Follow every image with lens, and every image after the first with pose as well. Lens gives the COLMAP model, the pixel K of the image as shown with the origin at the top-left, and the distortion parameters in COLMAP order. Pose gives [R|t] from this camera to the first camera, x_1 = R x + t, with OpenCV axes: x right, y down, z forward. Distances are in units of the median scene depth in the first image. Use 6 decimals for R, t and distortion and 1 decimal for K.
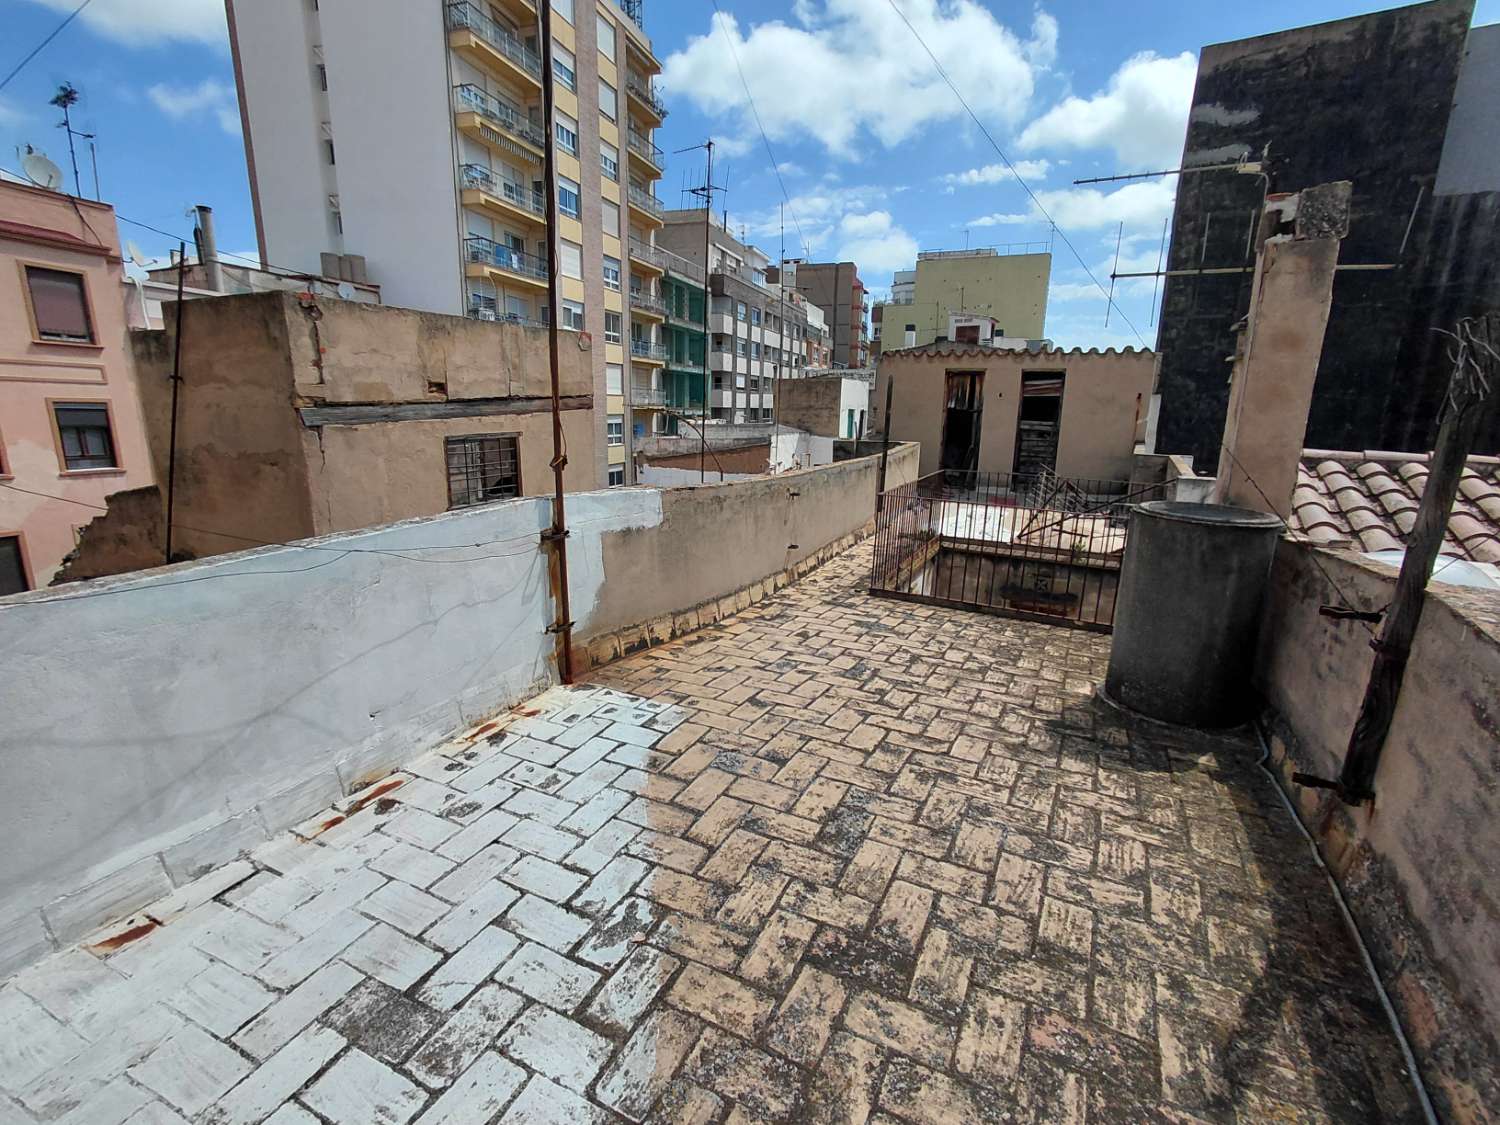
lens RADIAL K [[692.6, 0, 748.4], [0, 692.6, 564.6], [0, 0, 1]] dist [-0.002423, 0.005485]
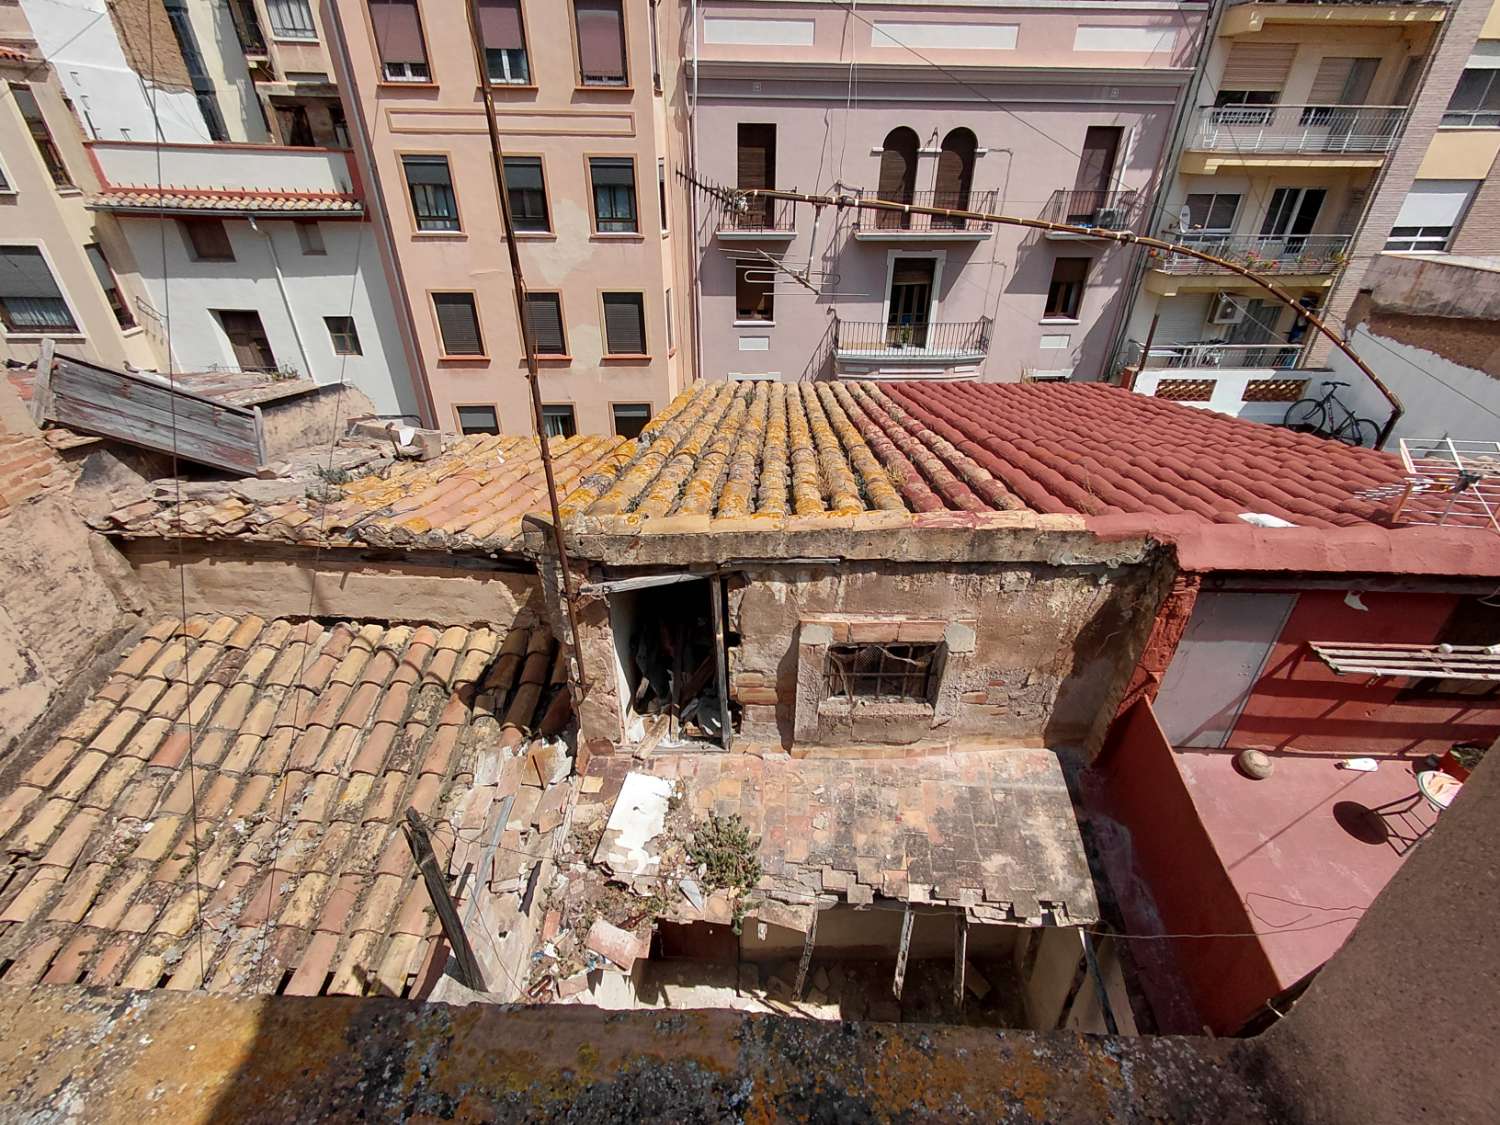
lens RADIAL K [[692.6, 0, 748.4], [0, 692.6, 564.6], [0, 0, 1]] dist [-0.002423, 0.005485]
pose [[0.397081, 0.466677, -0.790277, 0.203264], [-0.205298, 0.884418, 0.419116, -0.241344], [0.894527, -0.004181, 0.446994, 1.011548]]
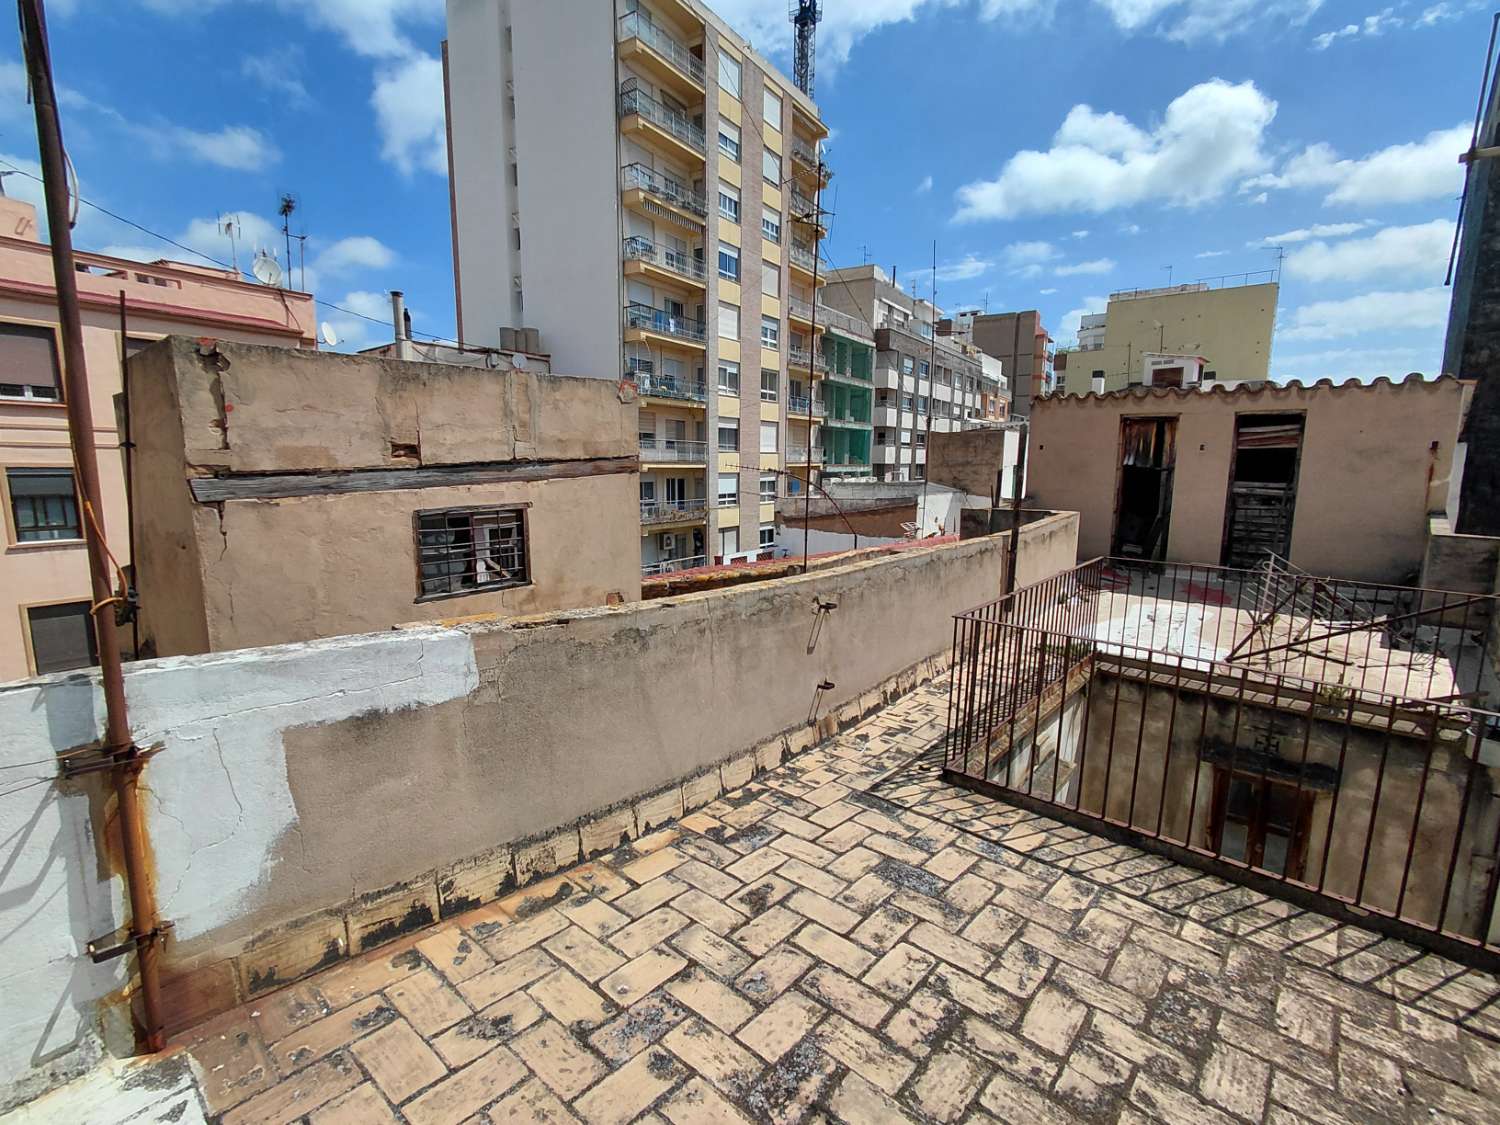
lens RADIAL K [[685.3, 0, 751.2], [0, 685.3, 567.4], [0, 0, 1]] dist [-0.001835, -0.000998]
pose [[0.969463, 0.026715, -0.243779, 0.080271], [-0.044306, 0.996771, -0.066965, -0.048152], [0.241203, 0.075721, 0.967516, 0.190074]]
